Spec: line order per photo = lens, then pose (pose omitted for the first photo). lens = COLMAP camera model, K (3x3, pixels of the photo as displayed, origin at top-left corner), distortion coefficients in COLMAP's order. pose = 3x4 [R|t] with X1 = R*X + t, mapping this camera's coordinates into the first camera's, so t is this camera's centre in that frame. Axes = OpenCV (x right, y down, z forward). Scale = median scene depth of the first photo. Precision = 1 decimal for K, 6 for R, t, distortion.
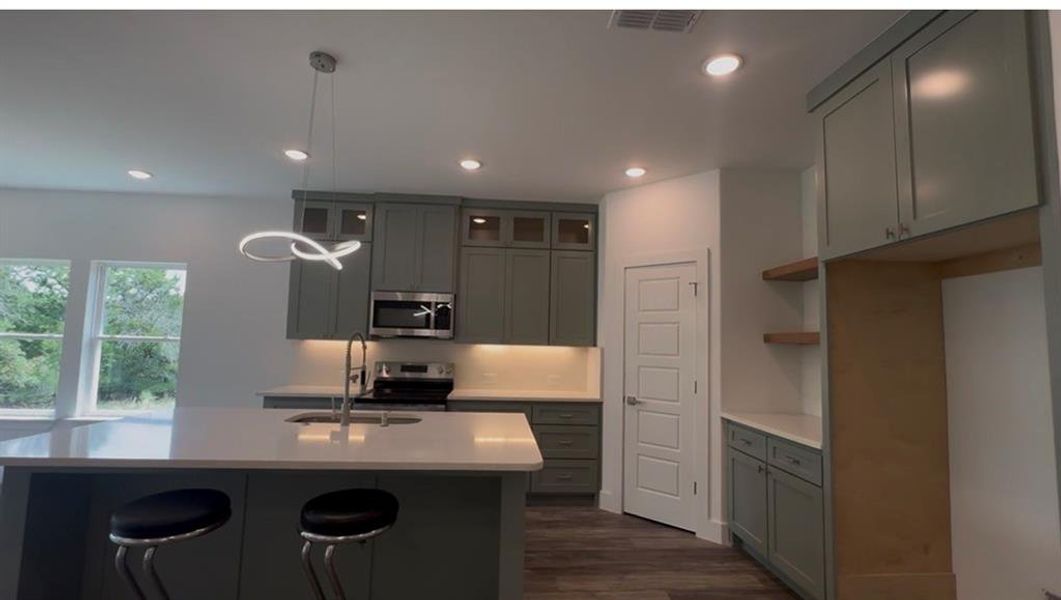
lens RADIAL K [[418.1, 0, 530.5], [0, 418.1, 300.0], [0, 0, 1]] dist [-0.000047, -0.000214]
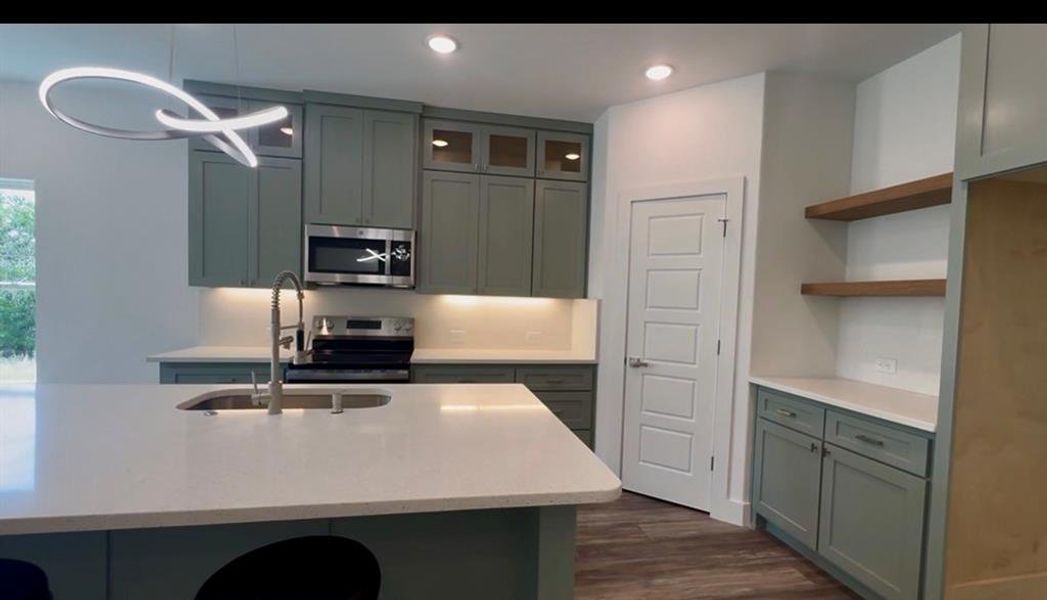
lens RADIAL K [[437.5, 0, 523.5], [0, 437.5, 300.0], [0, 0, 1]] dist [-0.001006, -0.000012]
pose [[0.994550, 0.004930, 0.104143, -0.076725], [-0.016554, 0.993677, 0.111051, 0.024021], [-0.102937, -0.112169, 0.988343, 0.180481]]
